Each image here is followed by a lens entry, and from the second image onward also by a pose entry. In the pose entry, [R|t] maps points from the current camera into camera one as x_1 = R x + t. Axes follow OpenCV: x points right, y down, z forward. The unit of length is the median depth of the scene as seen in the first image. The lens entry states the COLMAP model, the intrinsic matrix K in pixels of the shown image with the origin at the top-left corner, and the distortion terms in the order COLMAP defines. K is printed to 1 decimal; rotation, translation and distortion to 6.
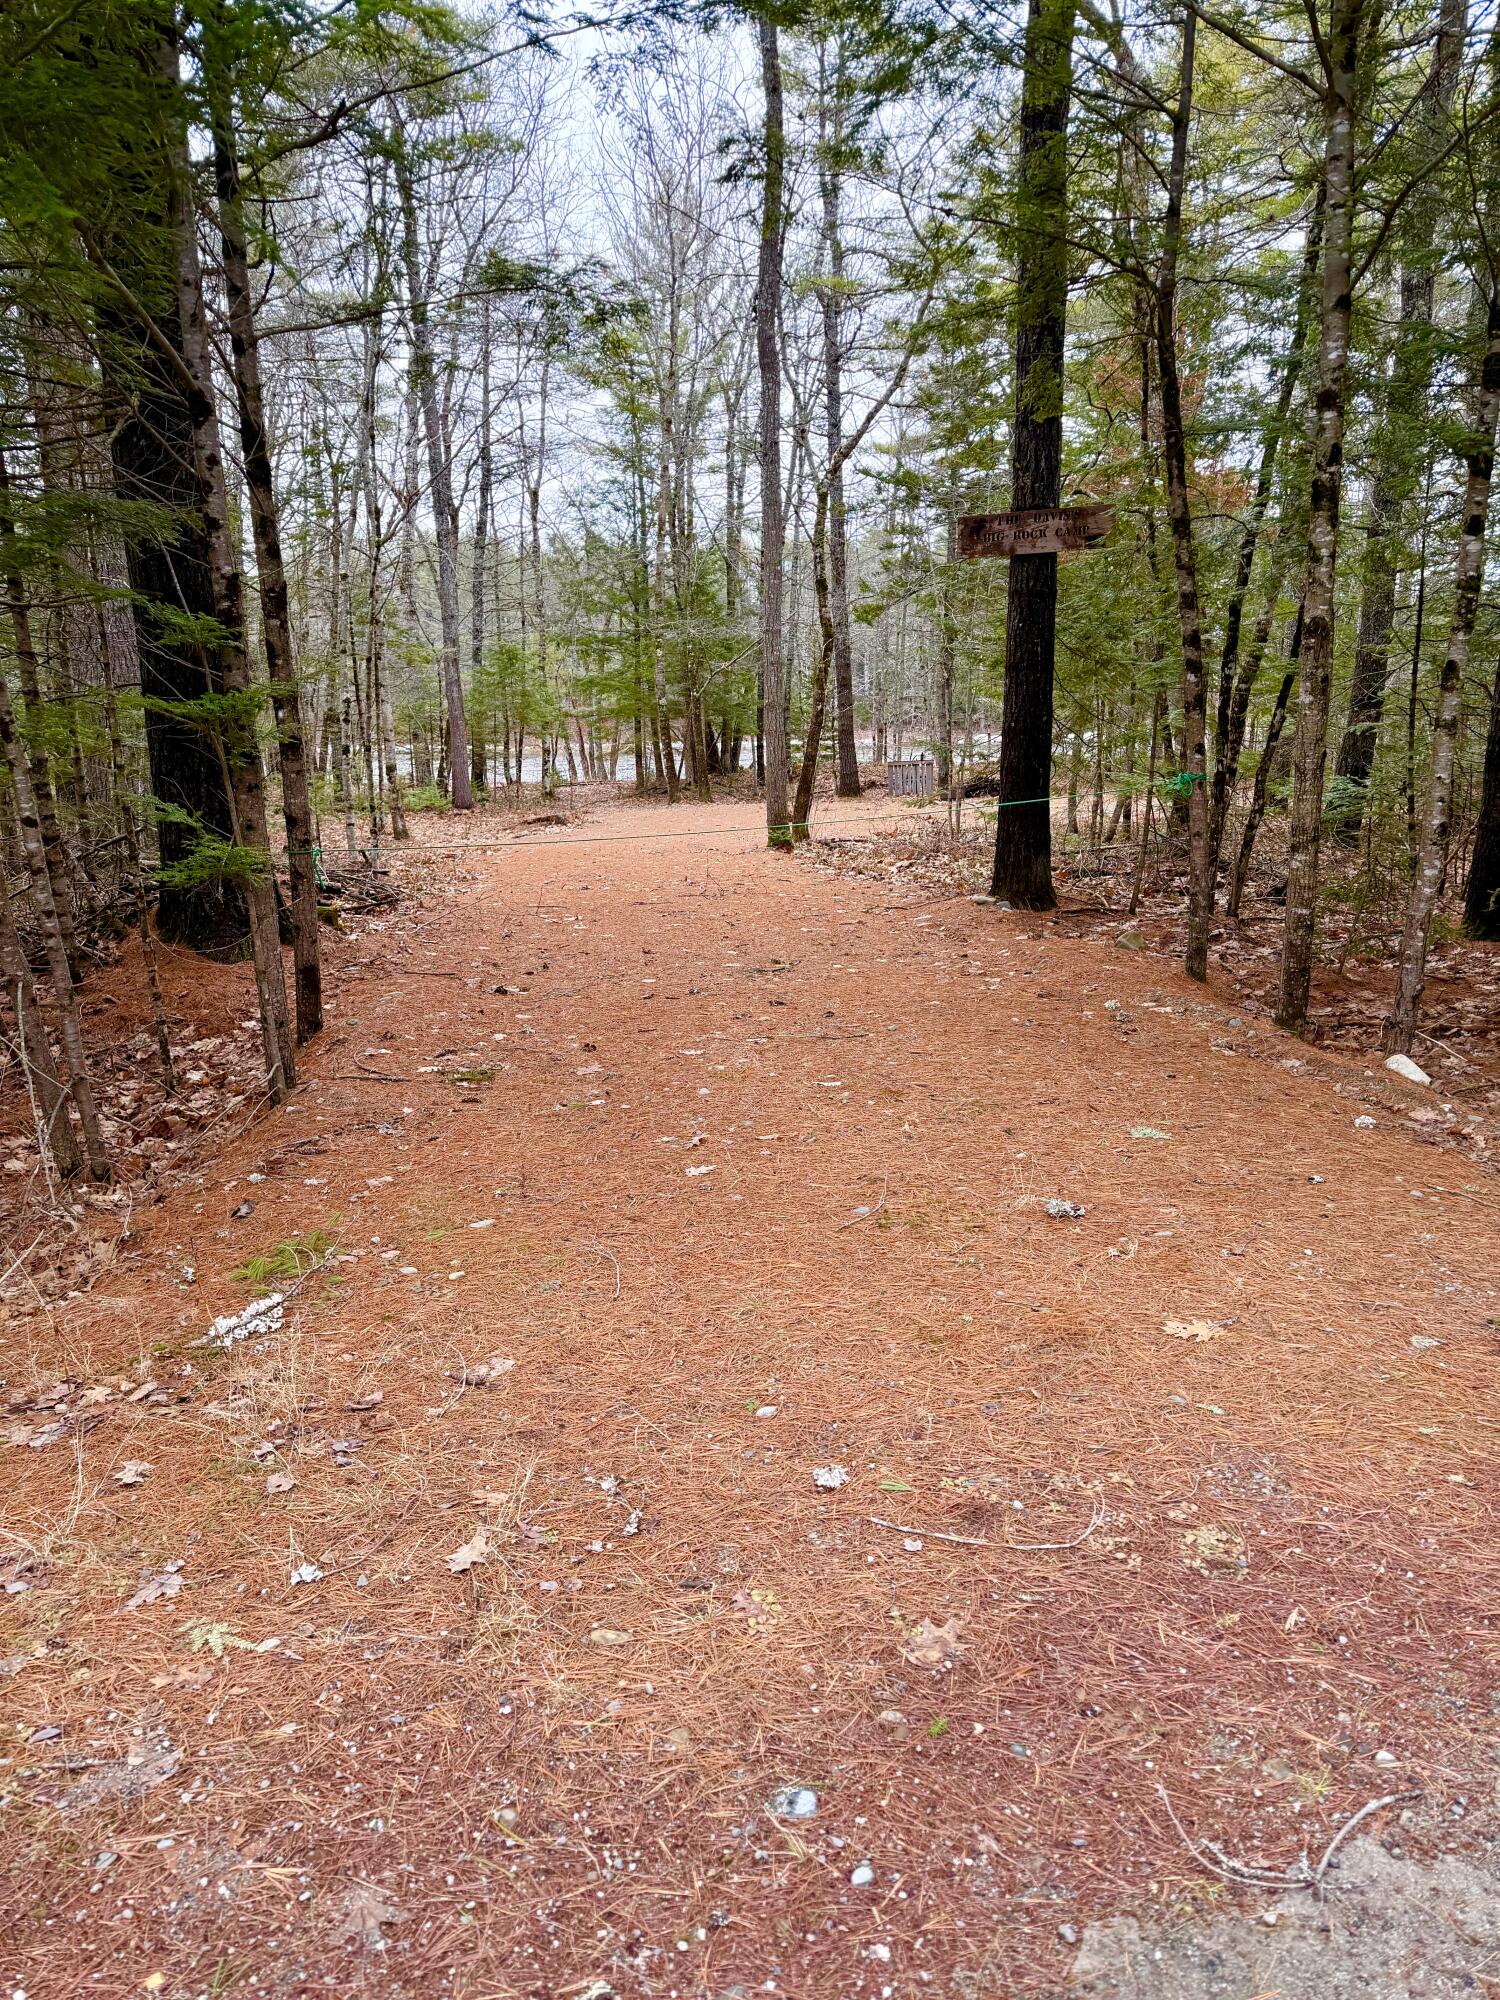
lens RADIAL K [[1407.1, 0, 747.9], [0, 1407.1, 1005.5], [0, 0, 1]] dist [-0.008002, -0.001122]
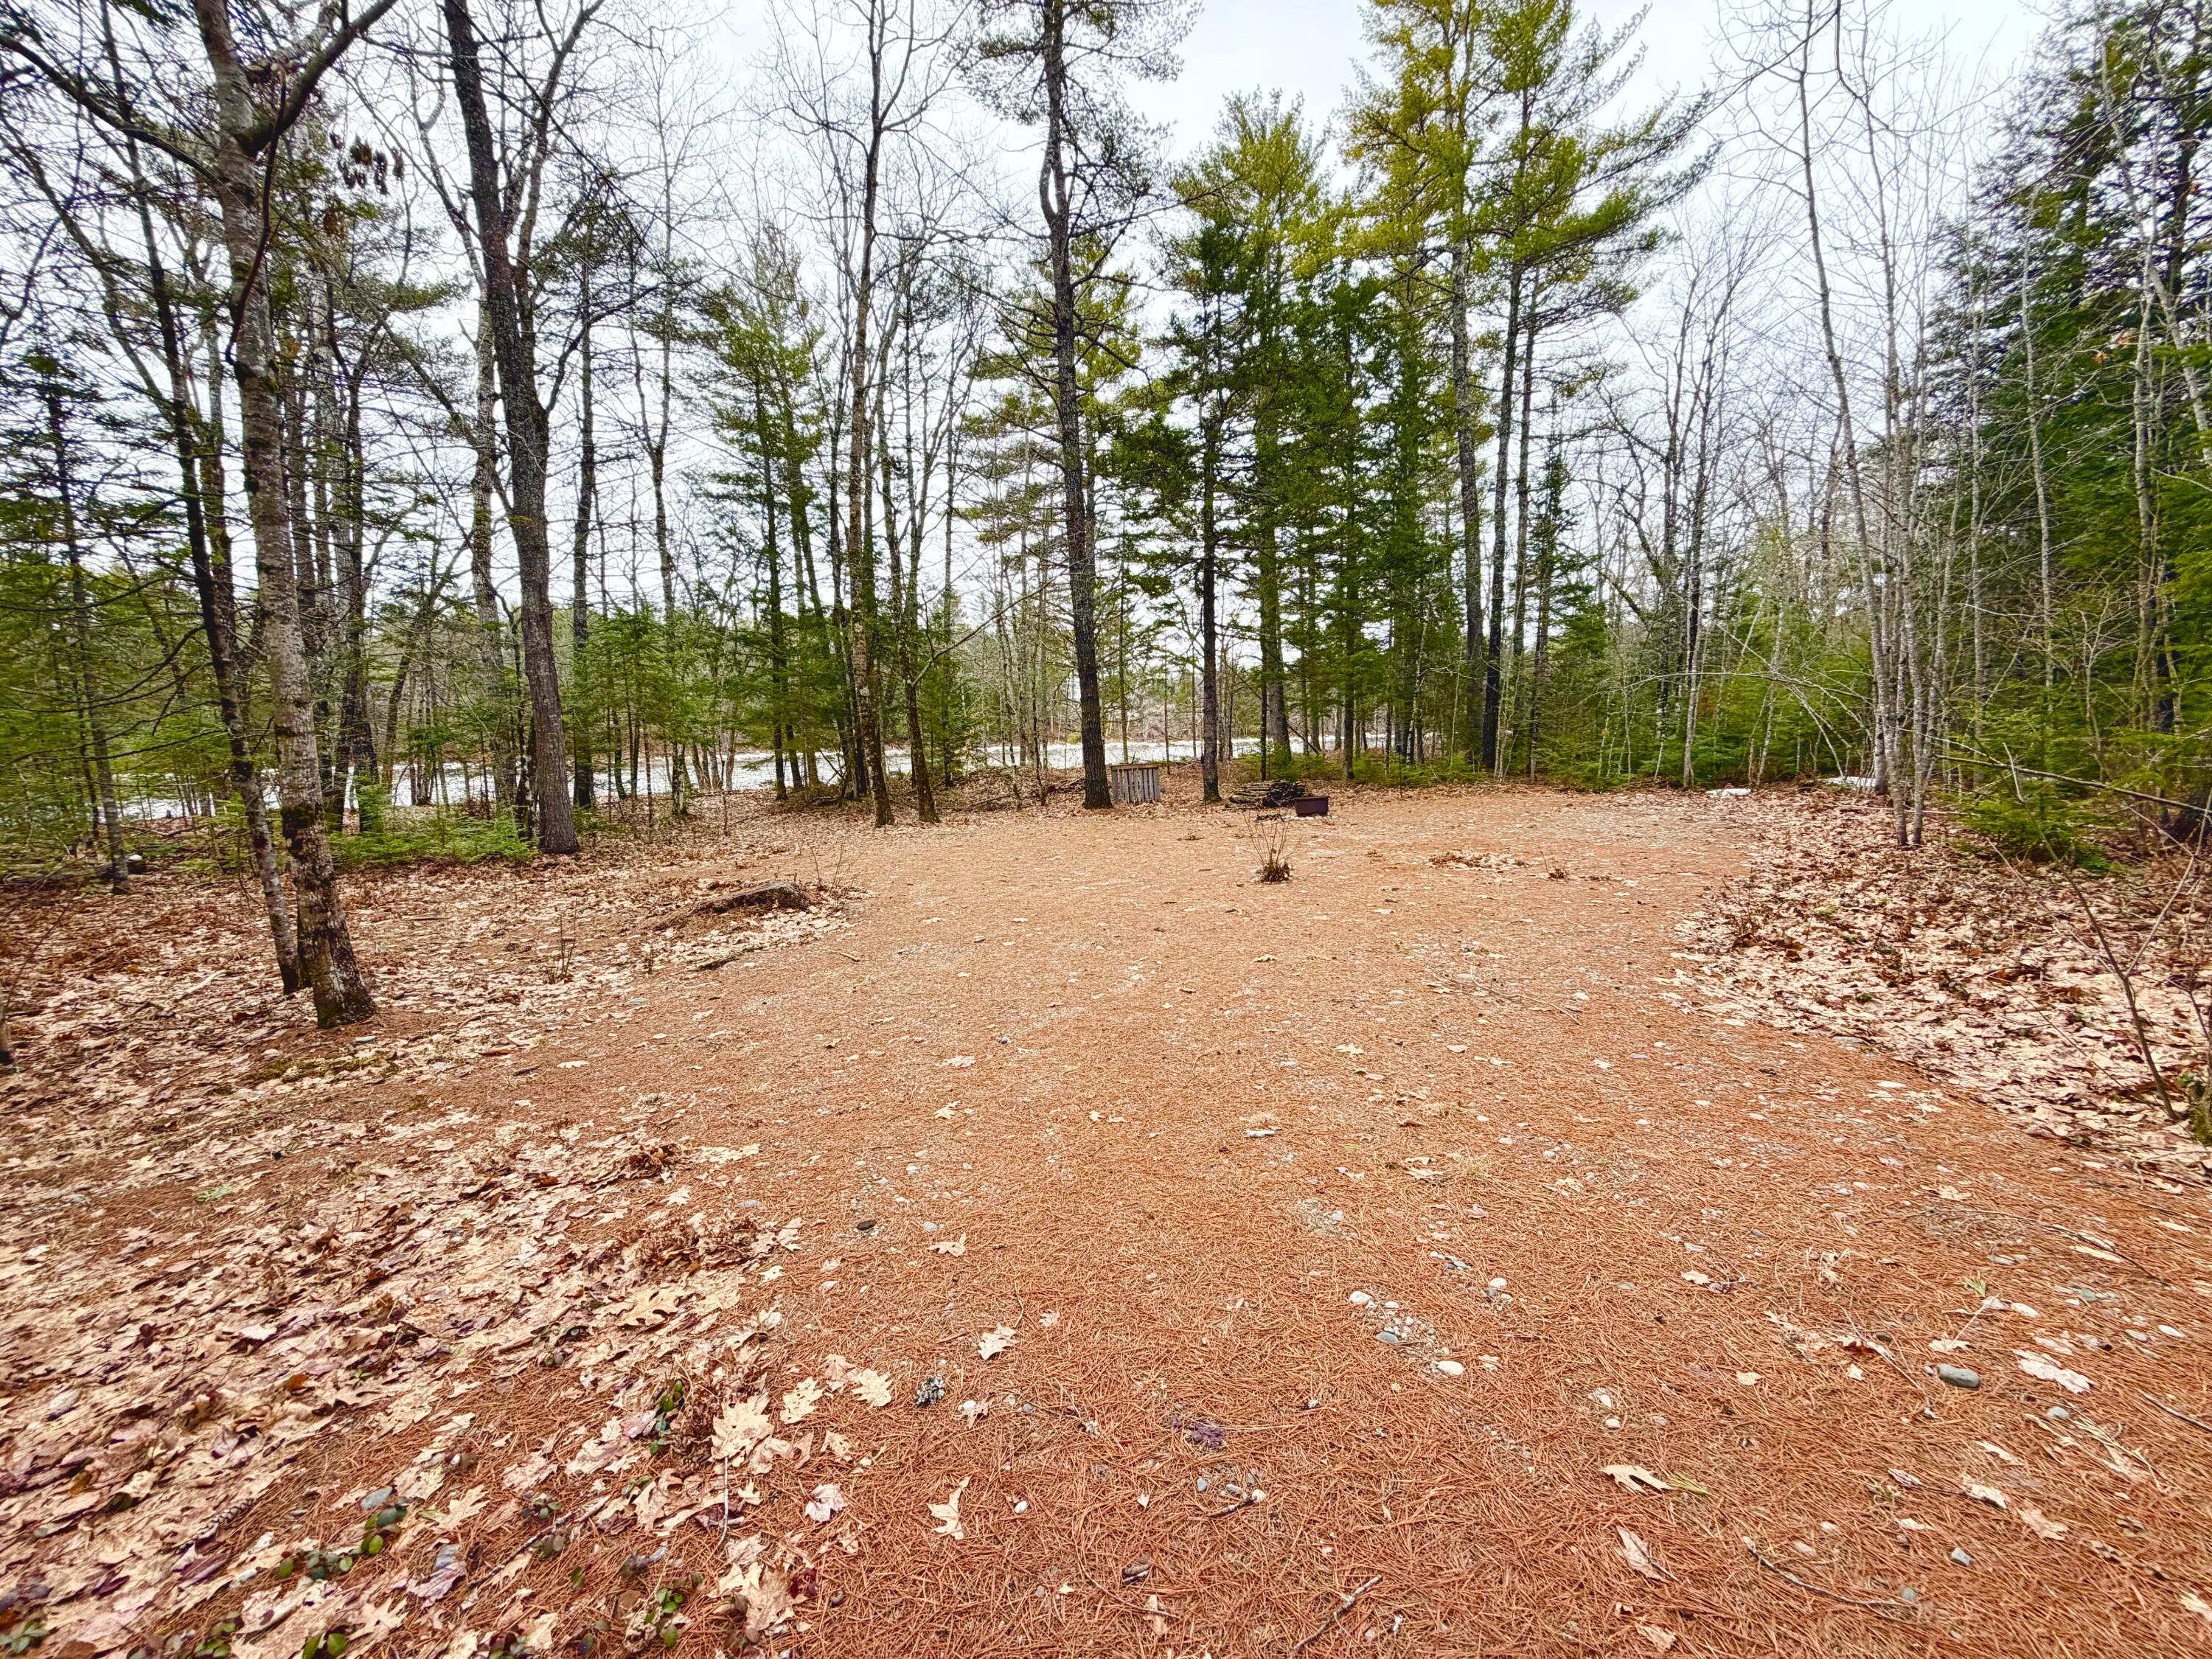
lens RADIAL K [[874.5, 0, 1119.1], [0, 874.5, 824.7], [0, 0, 1]] dist [-0.001585, 0.000152]
pose [[0.932358, -0.031807, 0.360135, -0.115052], [0.068906, 0.993497, -0.090645, -0.104576], [-0.354909, 0.109329, 0.928486, 0.571594]]
